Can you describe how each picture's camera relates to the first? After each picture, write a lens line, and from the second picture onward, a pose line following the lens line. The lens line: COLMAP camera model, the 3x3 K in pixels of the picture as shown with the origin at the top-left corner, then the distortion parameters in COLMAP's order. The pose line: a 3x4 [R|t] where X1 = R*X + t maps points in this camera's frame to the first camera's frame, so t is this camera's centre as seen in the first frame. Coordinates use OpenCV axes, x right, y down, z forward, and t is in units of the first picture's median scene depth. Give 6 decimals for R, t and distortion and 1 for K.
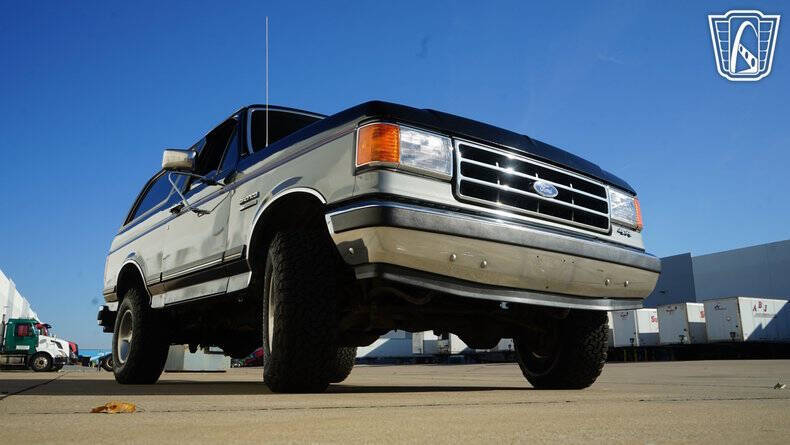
lens RADIAL K [[618.1, 0, 402.3], [0, 618.1, 227.8], [0, 0, 1]] dist [-0.036650, 0.031598]
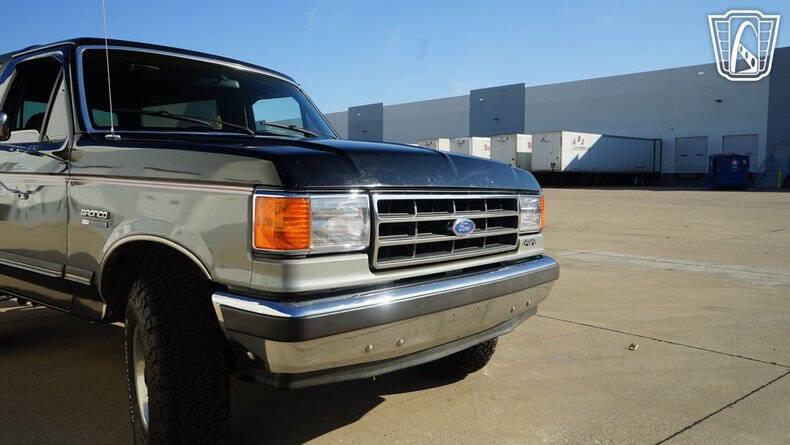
lens RADIAL K [[618.1, 0, 399.5], [0, 618.1, 226.8], [0, 0, 1]] dist [-0.036650, 0.031598]
pose [[0.969079, -0.001872, 0.246745, -0.053824], [-0.068515, 0.958608, 0.276364, -0.215552], [-0.237049, -0.284724, 0.928838, 0.144079]]
